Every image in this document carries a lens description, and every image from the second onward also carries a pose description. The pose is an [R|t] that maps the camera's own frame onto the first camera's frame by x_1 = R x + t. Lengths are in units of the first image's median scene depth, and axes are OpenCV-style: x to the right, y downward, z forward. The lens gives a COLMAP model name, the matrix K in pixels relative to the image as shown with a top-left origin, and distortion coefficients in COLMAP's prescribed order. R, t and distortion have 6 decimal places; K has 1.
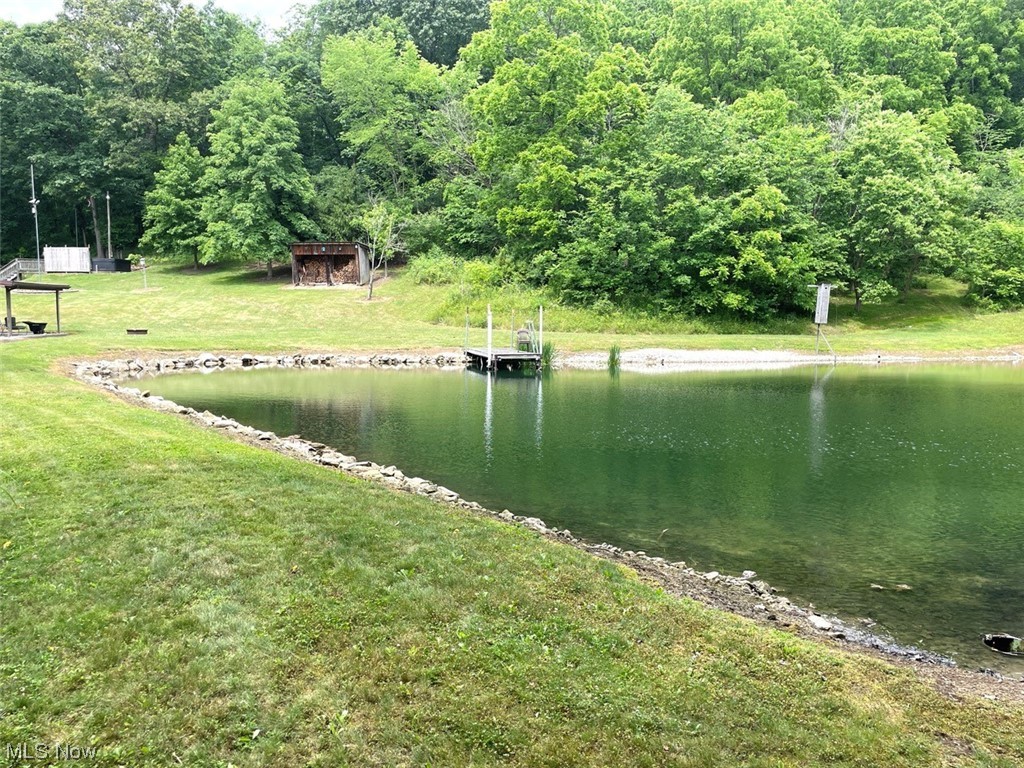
lens RADIAL K [[736.9, 0, 497.9], [0, 736.9, 387.1], [0, 0, 1]] dist [0.078738, -0.108545]
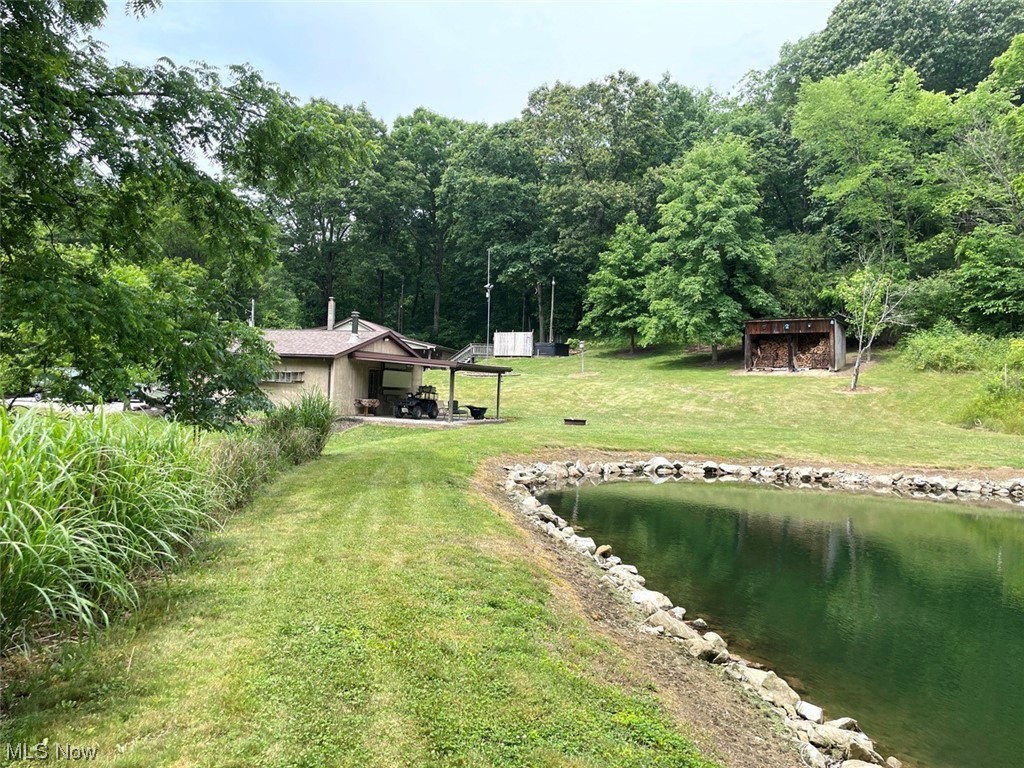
lens RADIAL K [[774.3, 0, 510.4], [0, 774.3, 366.1], [0, 0, 1]] dist [0.070893, -0.003191]
pose [[0.866969, 0.008483, -0.498290, -0.068918], [-0.080438, 0.989127, -0.123115, -0.014432], [0.491828, 0.146818, 0.858225, 0.125346]]
